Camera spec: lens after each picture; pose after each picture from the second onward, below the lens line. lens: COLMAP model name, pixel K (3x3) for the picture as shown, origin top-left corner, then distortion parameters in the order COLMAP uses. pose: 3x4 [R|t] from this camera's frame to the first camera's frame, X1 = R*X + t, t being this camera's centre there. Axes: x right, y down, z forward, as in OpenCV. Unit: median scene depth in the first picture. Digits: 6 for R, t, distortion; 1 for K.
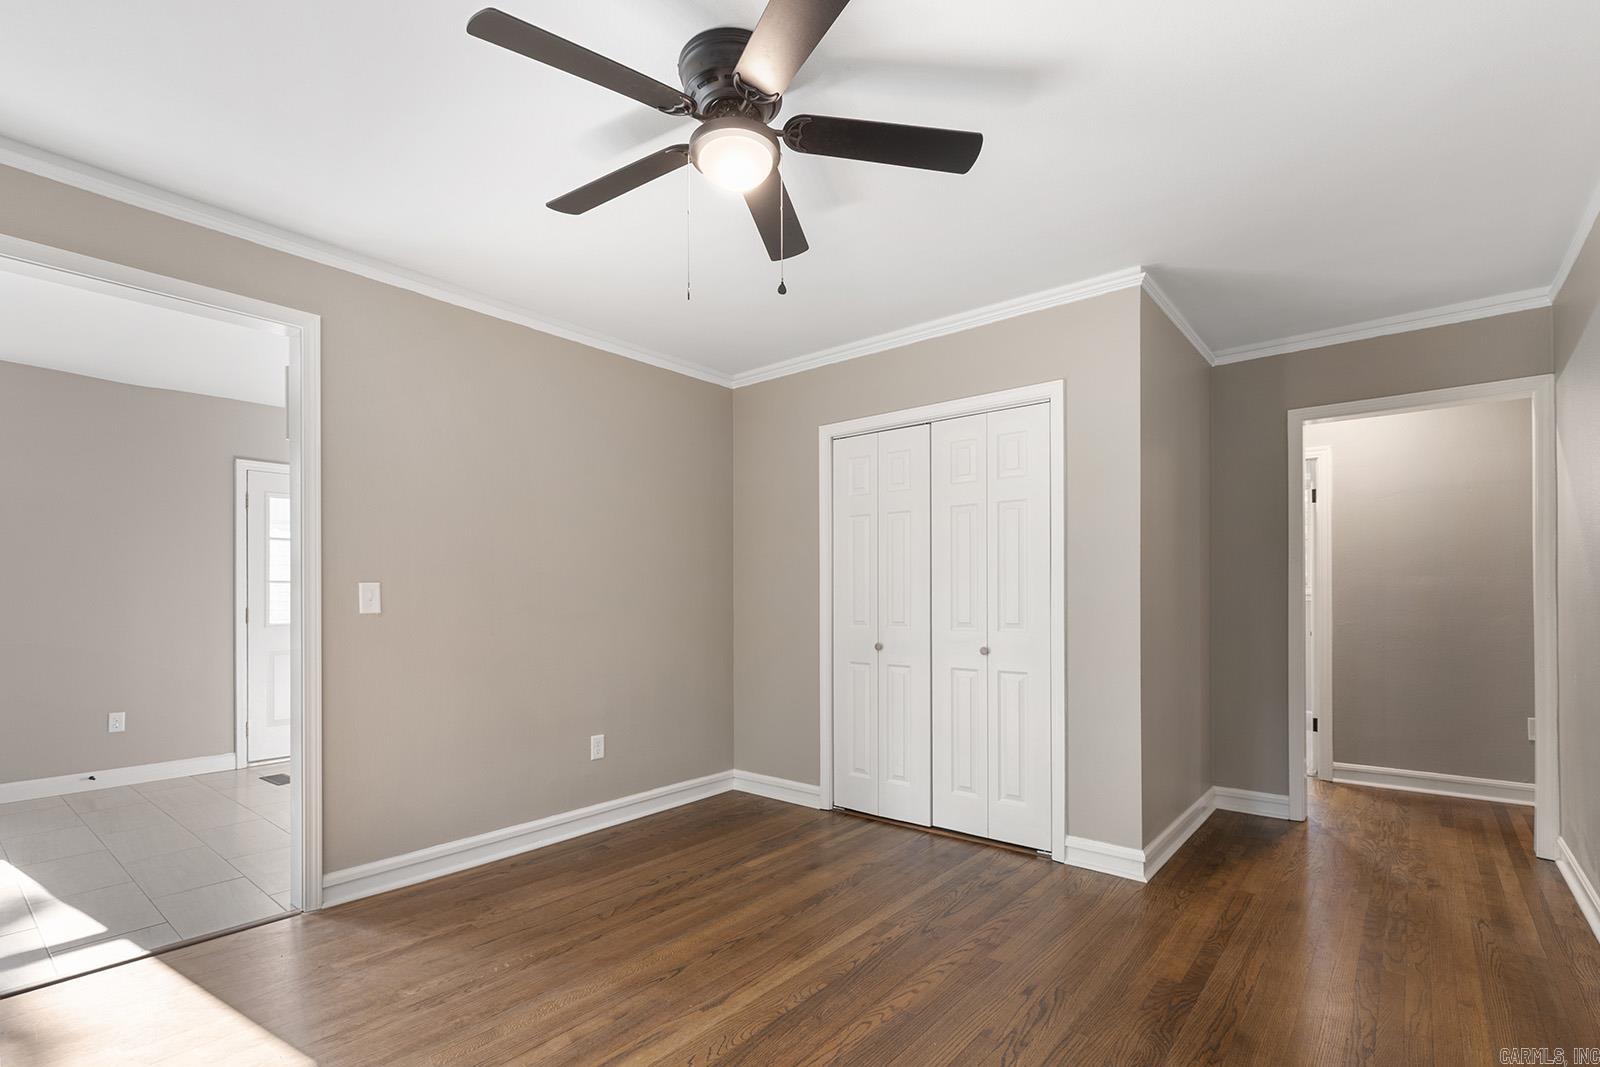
lens RADIAL K [[739.3, 0, 803.5], [0, 739.3, 593.6], [0, 0, 1]] dist [0.001255, 0.000200]
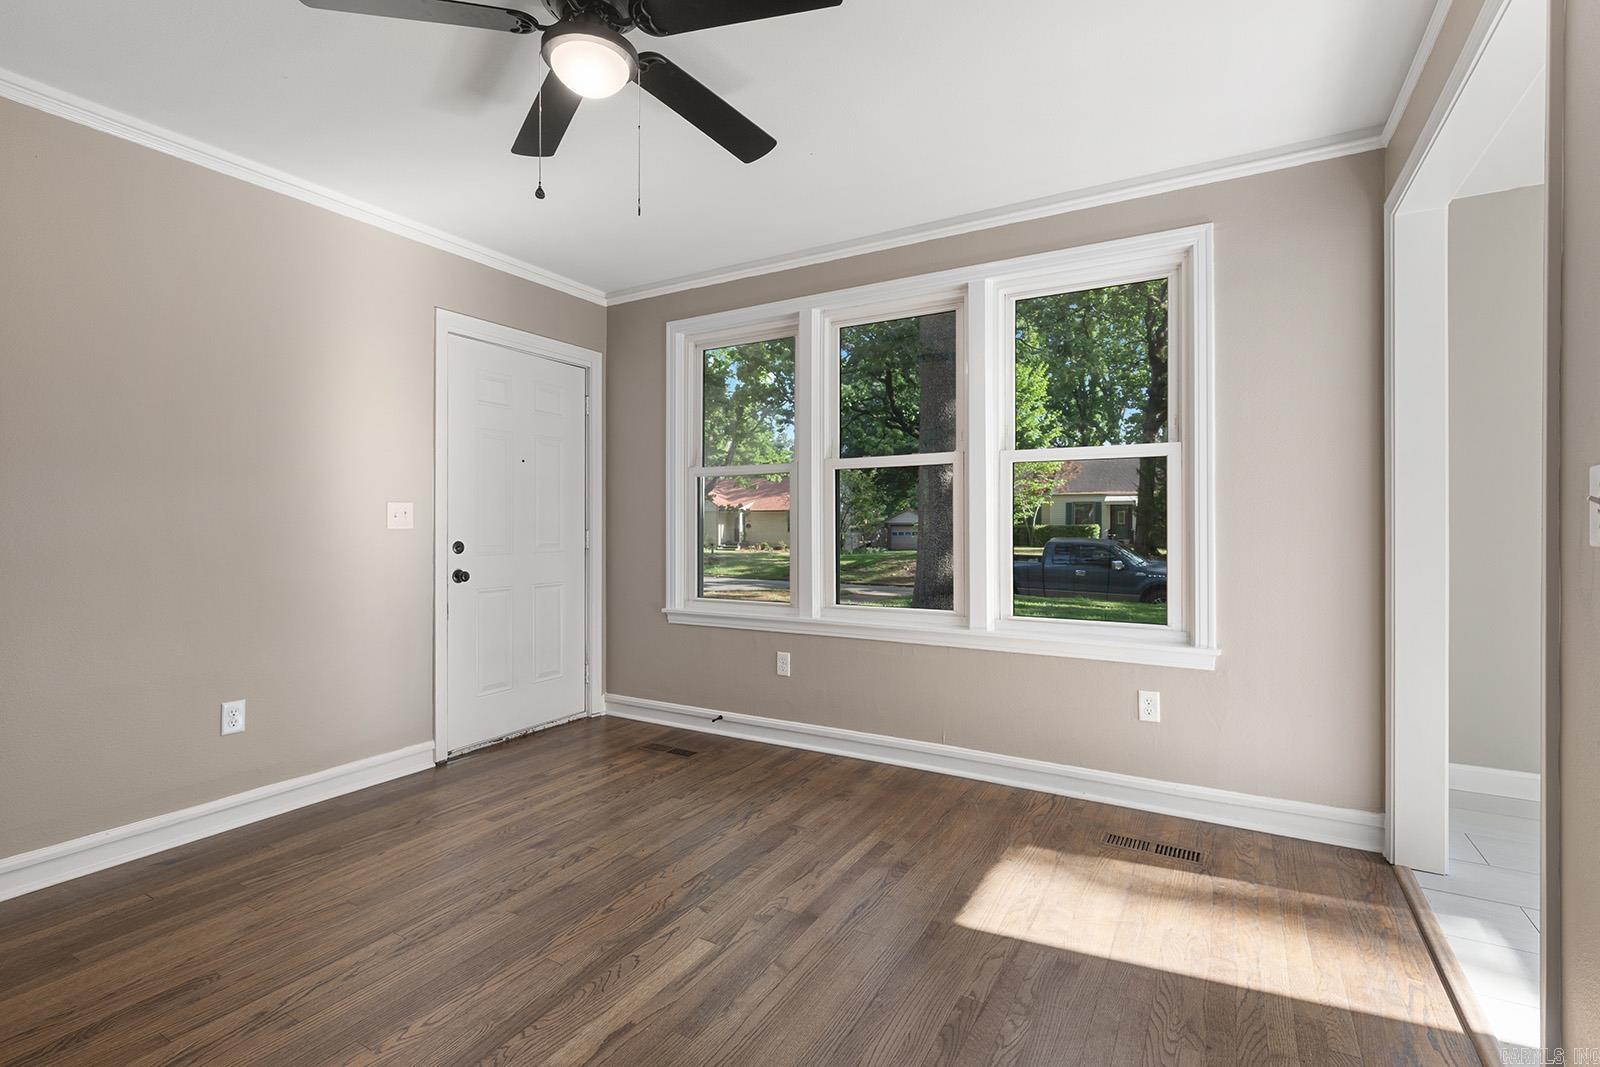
lens RADIAL K [[732.7, 0, 810.0], [0, 732.7, 509.7], [0, 0, 1]] dist [0.002040, 0.000394]
pose [[-0.985935, -0.002251, -0.167112, -0.126819], [0.001744, 0.999716, -0.023756, 0.009510], [0.167118, -0.023714, -0.985652, 1.202698]]
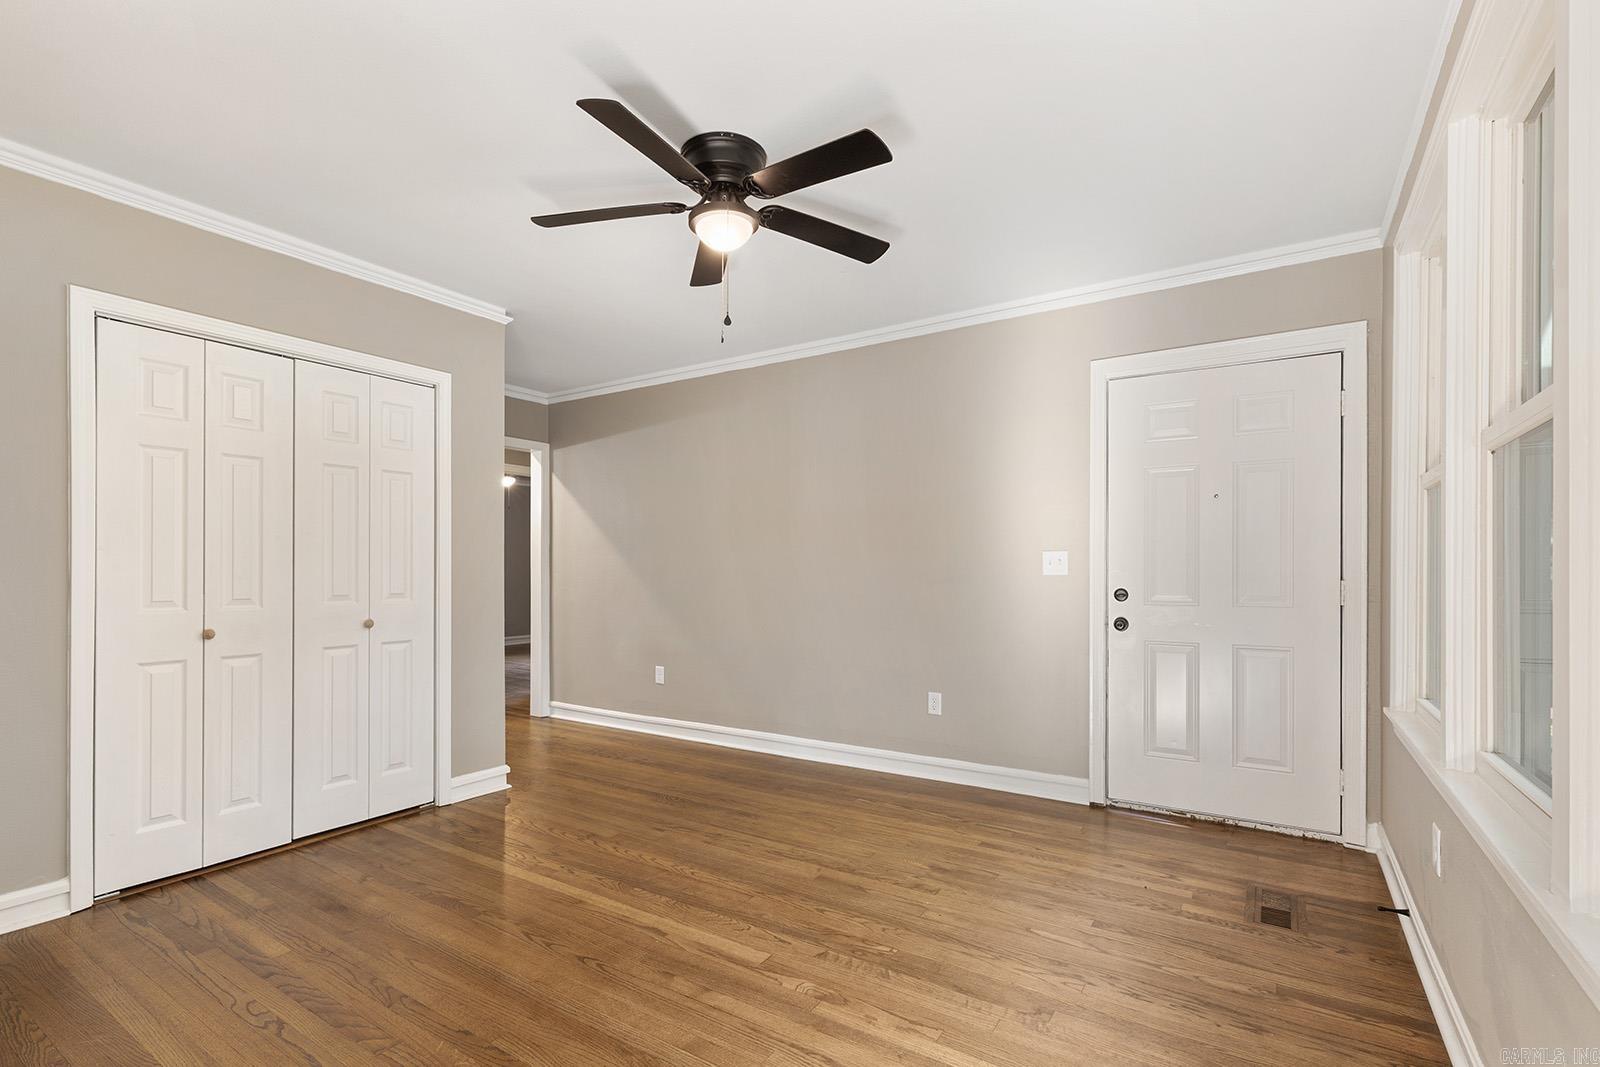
lens RADIAL K [[738.1, 0, 796.9], [0, 738.1, 566.5], [0, 0, 1]] dist [0.000102, 0.000550]
pose [[-0.109976, 0.004560, 0.993924, -0.830151], [-0.005446, 0.999972, -0.005190, 0.005914], [-0.993919, -0.005984, -0.109948, 0.604974]]
